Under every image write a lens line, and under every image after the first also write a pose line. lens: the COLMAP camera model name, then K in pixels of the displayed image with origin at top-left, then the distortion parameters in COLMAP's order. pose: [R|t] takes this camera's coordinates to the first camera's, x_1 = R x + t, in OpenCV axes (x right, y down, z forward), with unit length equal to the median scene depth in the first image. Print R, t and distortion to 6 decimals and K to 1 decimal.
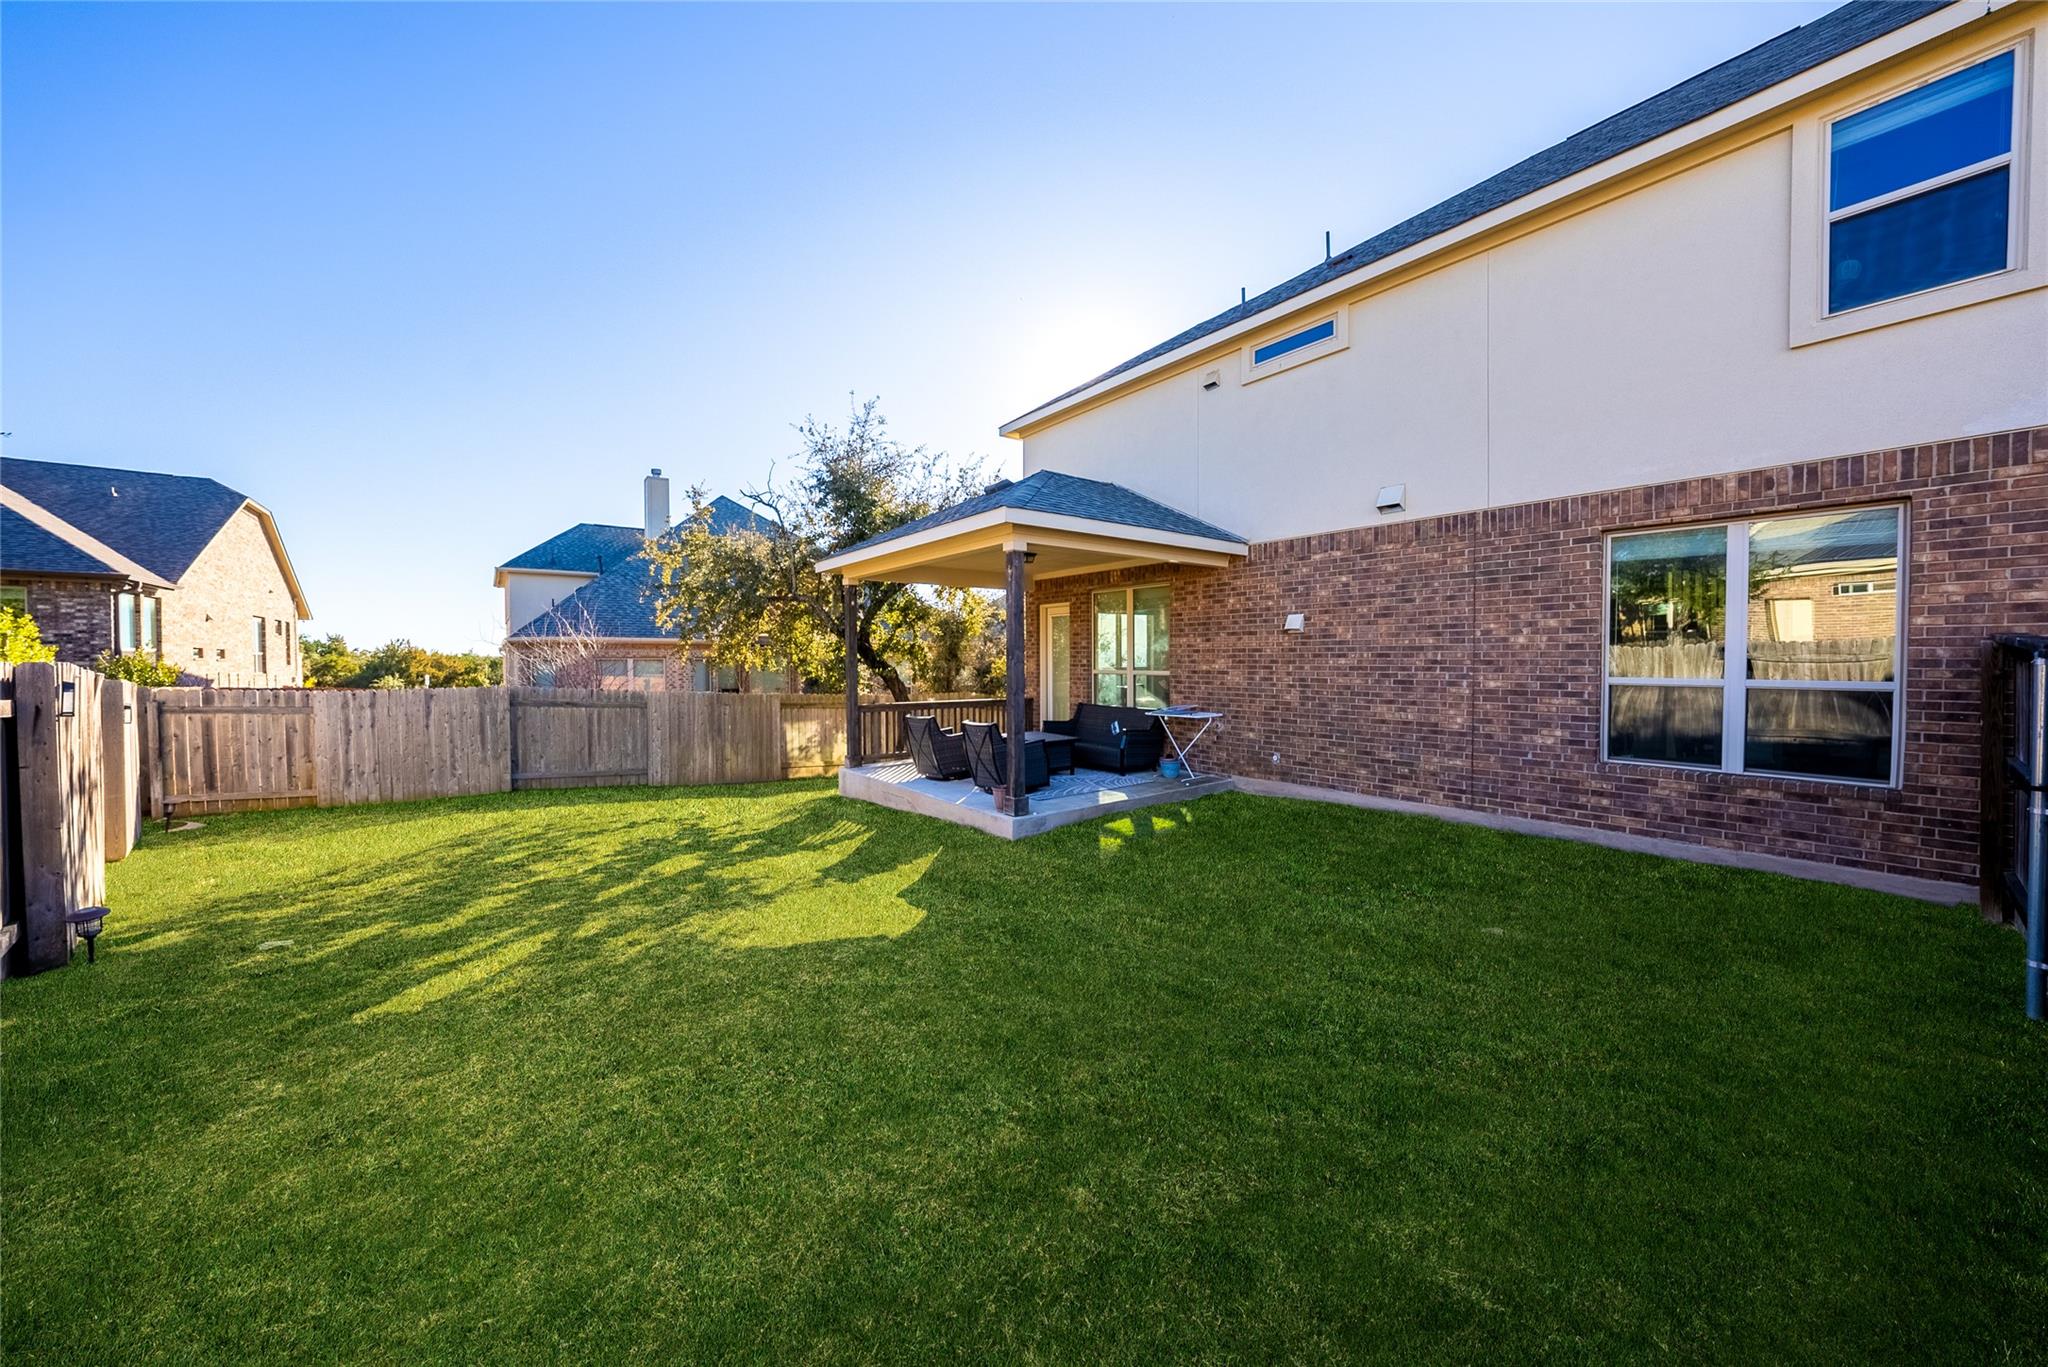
lens RADIAL K [[705.1, 0, 1022.7], [0, 705.1, 676.7], [0, 0, 1]] dist [-0.002595, -0.000044]
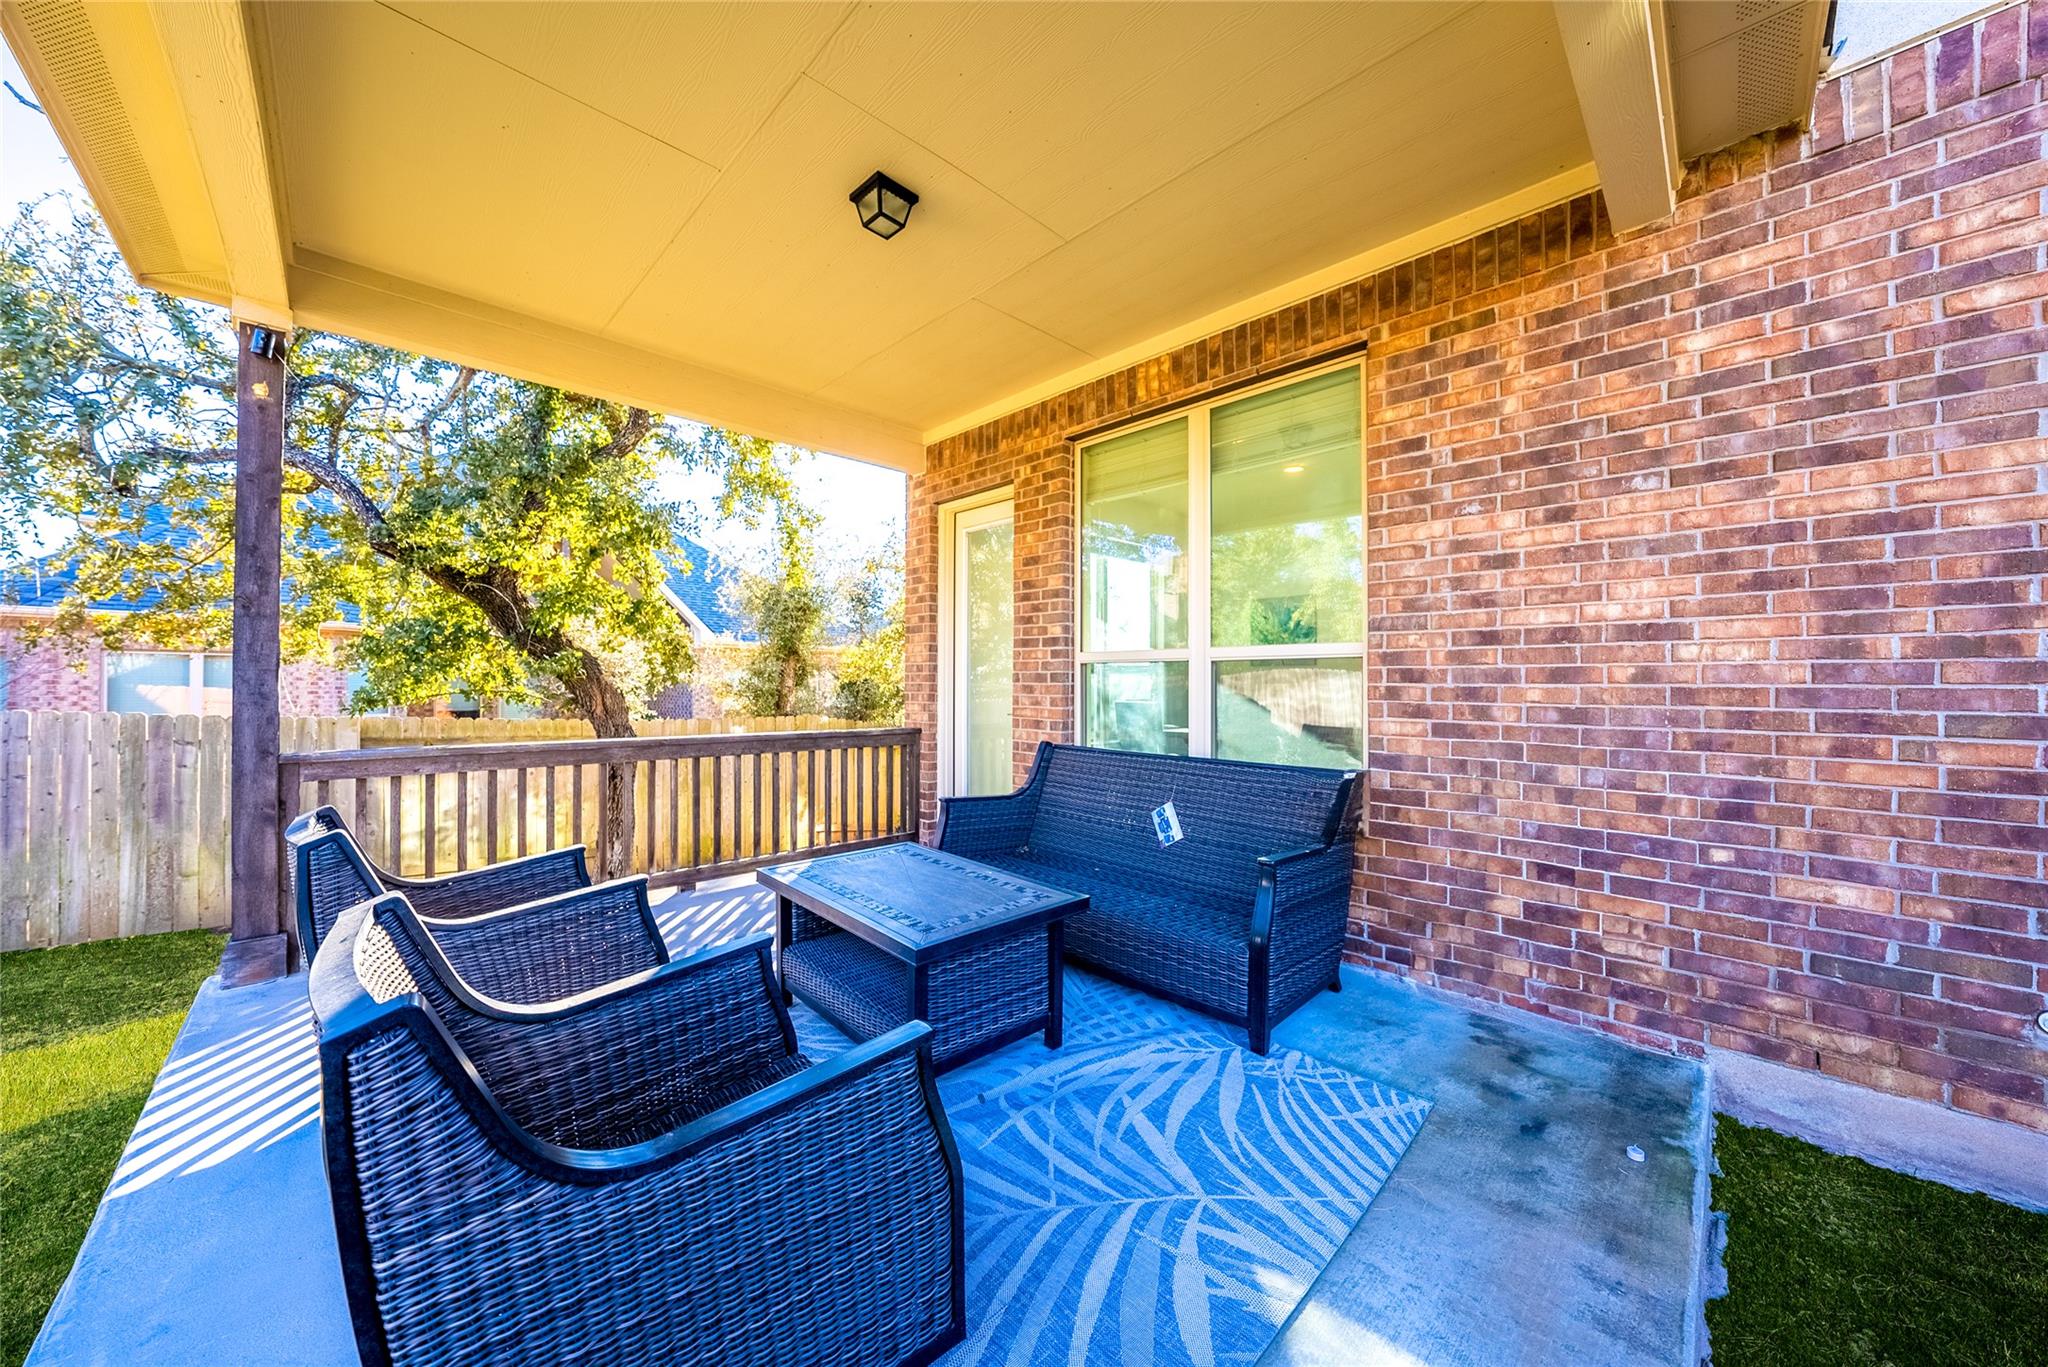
lens RADIAL K [[705.1, 0, 1033.9], [0, 705.1, 682.7], [0, 0, 1]] dist [-0.002595, -0.000044]
pose [[0.989384, 0.010182, 0.144971, 0.022352], [-0.005852, 0.999525, -0.030264, 0.017409], [-0.145210, 0.029095, 0.988973, 0.633210]]
